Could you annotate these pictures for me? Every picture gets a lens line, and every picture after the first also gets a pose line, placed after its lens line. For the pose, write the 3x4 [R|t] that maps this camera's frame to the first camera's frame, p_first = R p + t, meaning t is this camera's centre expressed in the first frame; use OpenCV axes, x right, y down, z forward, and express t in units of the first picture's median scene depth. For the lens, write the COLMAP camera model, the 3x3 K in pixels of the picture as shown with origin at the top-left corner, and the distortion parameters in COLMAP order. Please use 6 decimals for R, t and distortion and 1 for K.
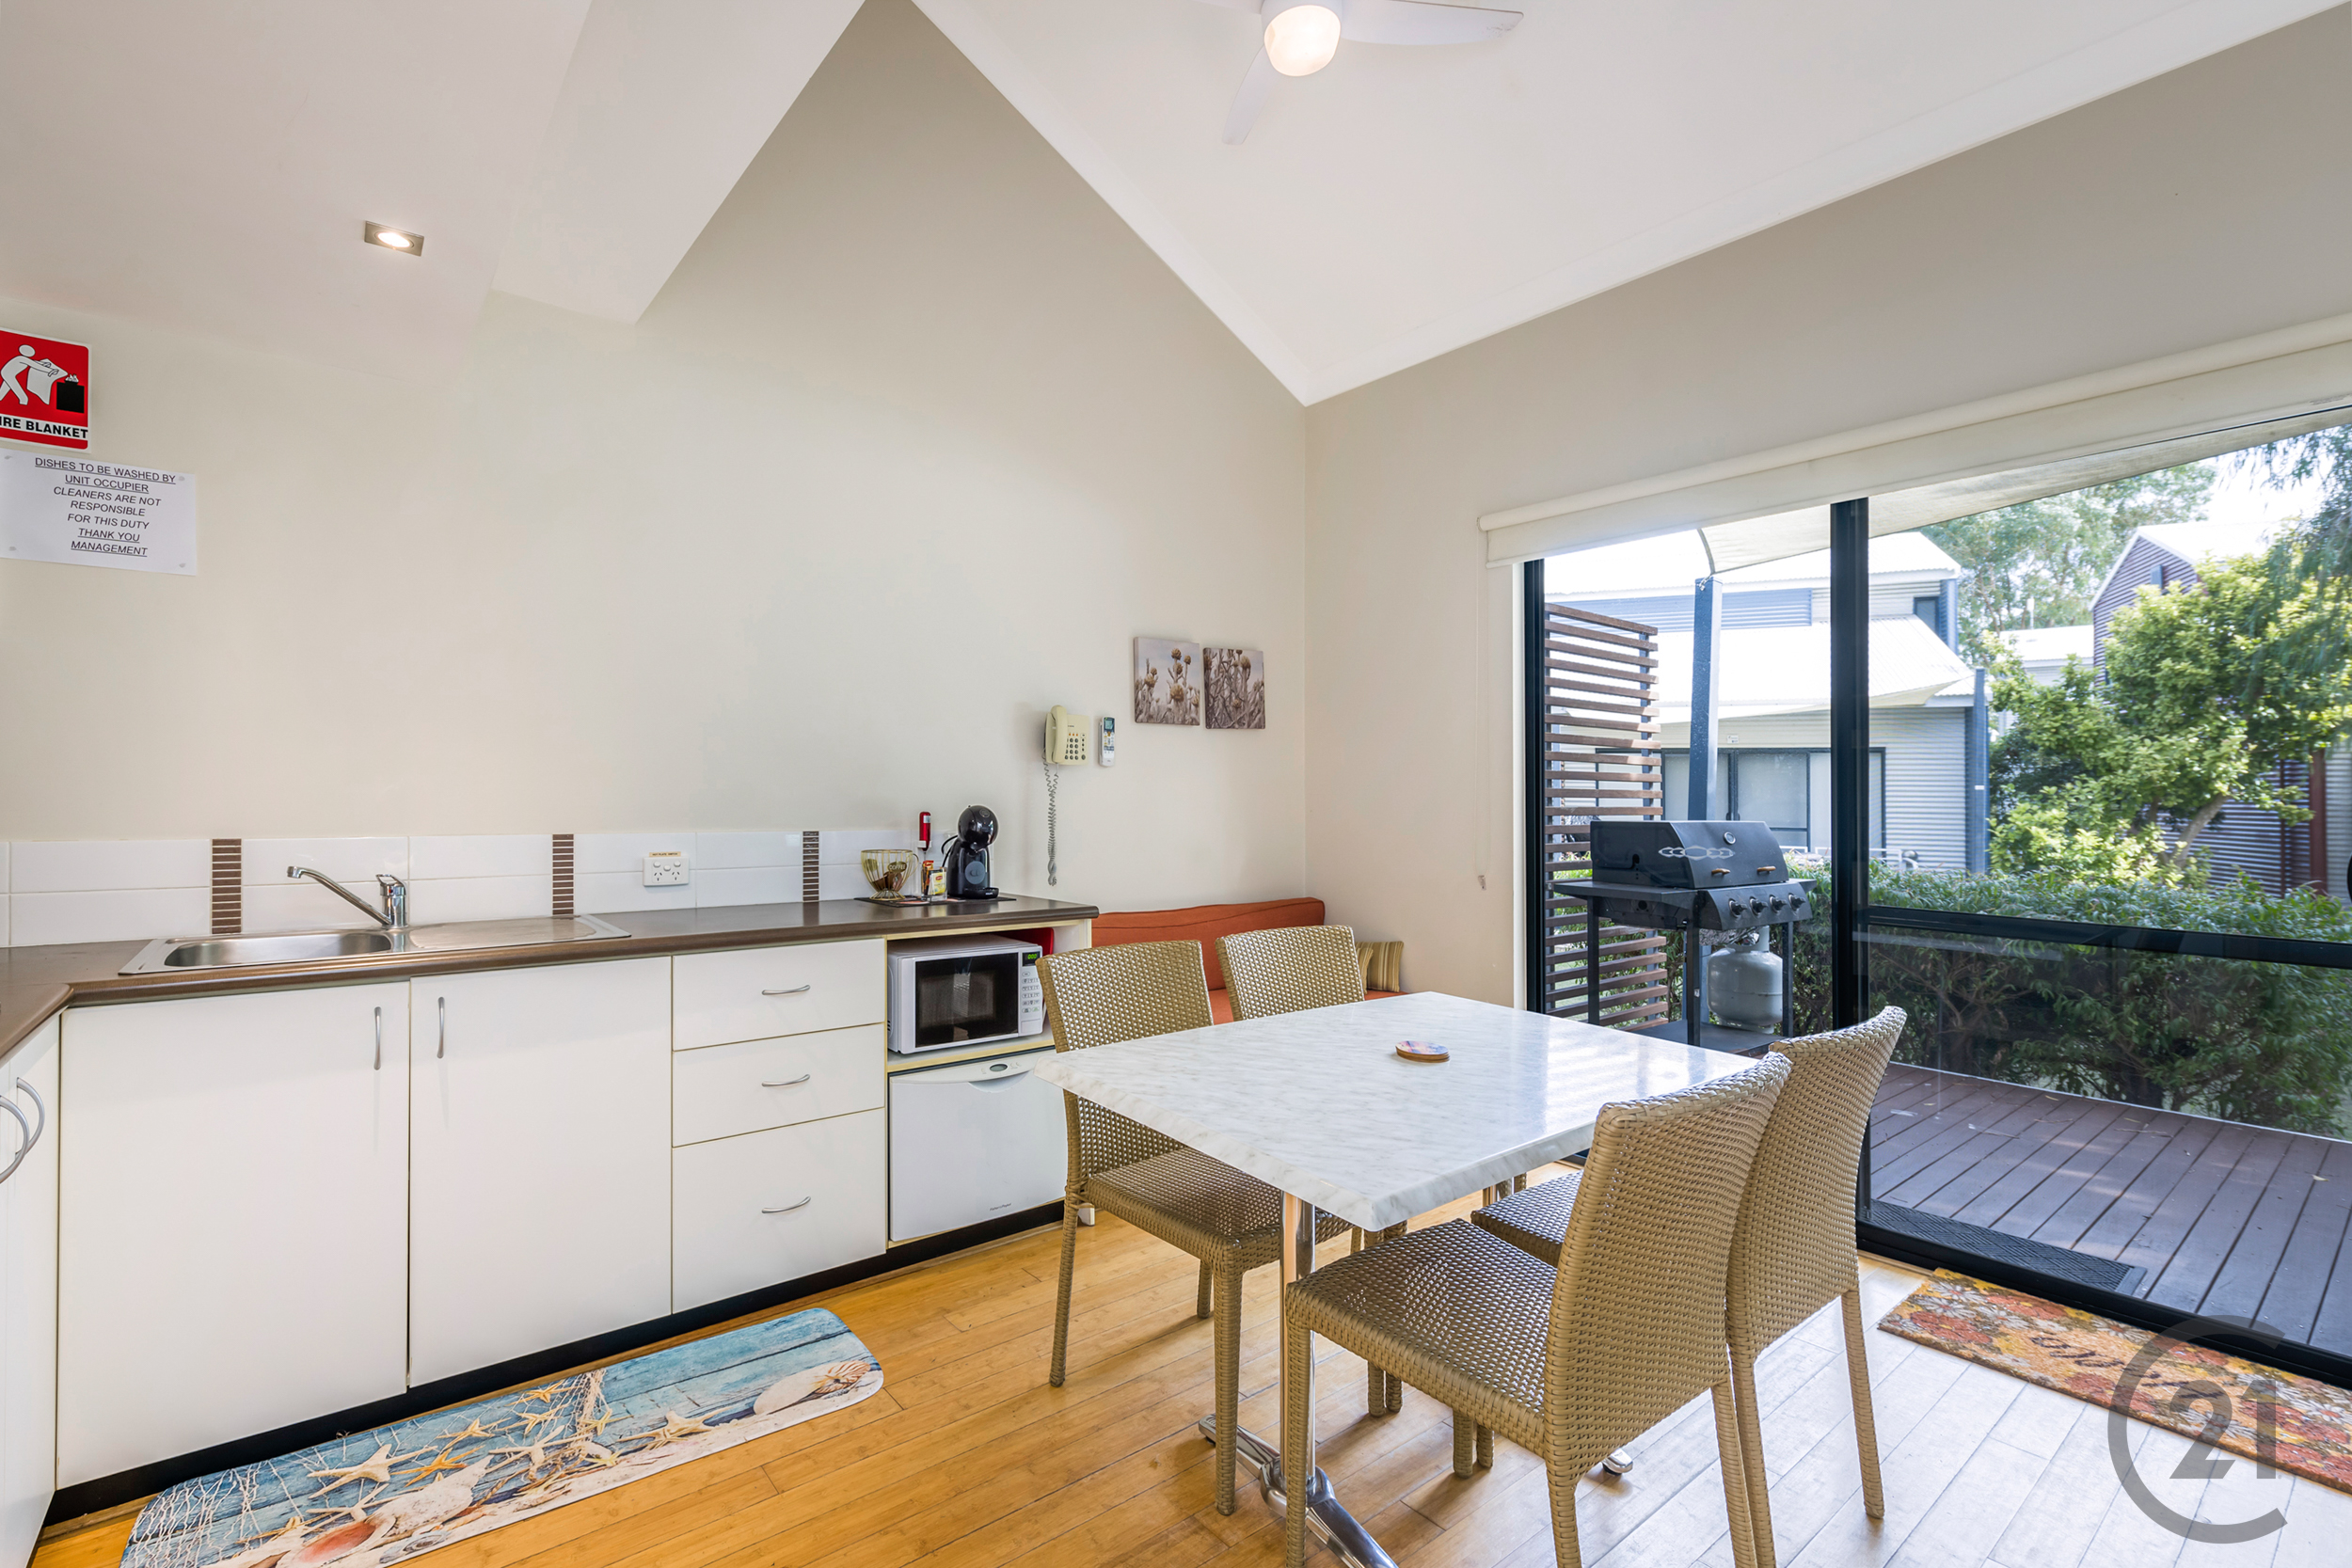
lens RADIAL K [[1031.3, 0, 1054.0], [0, 1031.3, 797.5], [0, 0, 1]] dist [0.020605, 0.000403]
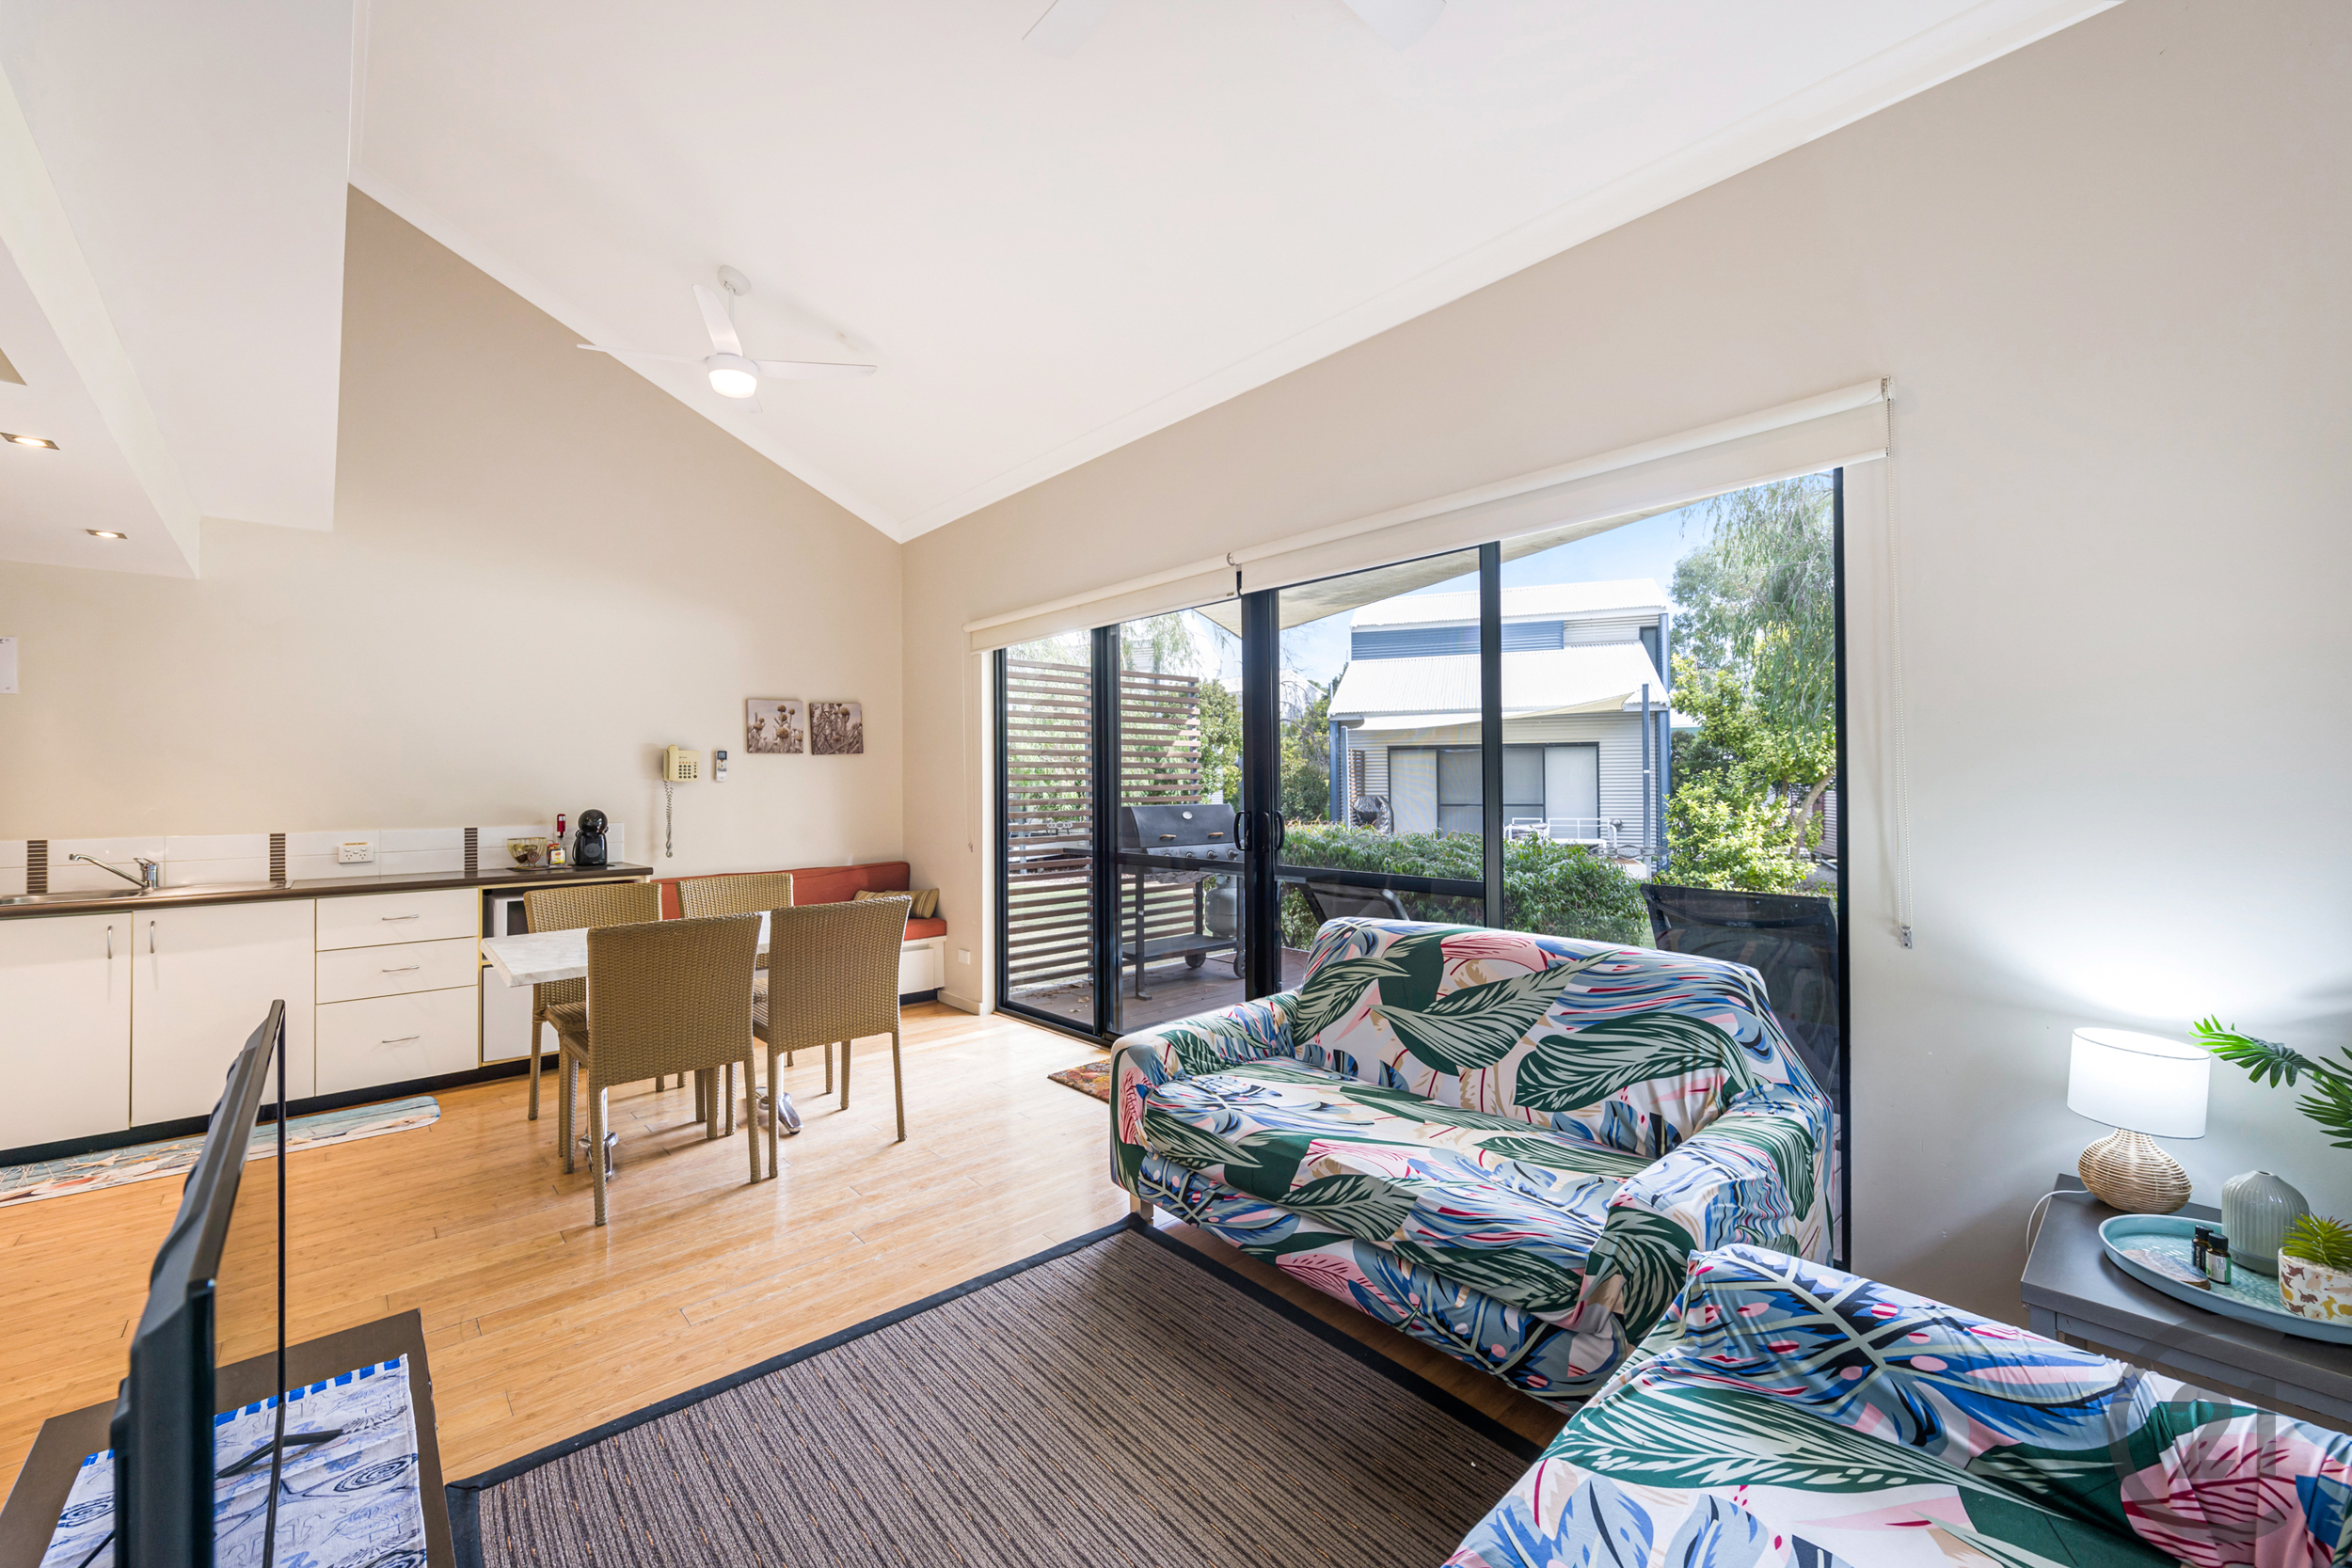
lens RADIAL K [[917.9, 0, 1169.1], [0, 917.9, 774.0], [0, 0, 1]] dist [0.008694, -0.000691]
pose [[0.992409, -0.021162, 0.121150, 0.544511], [0.023461, 0.999570, -0.017583, -0.000698], [-0.120726, 0.020292, 0.992478, -0.466764]]
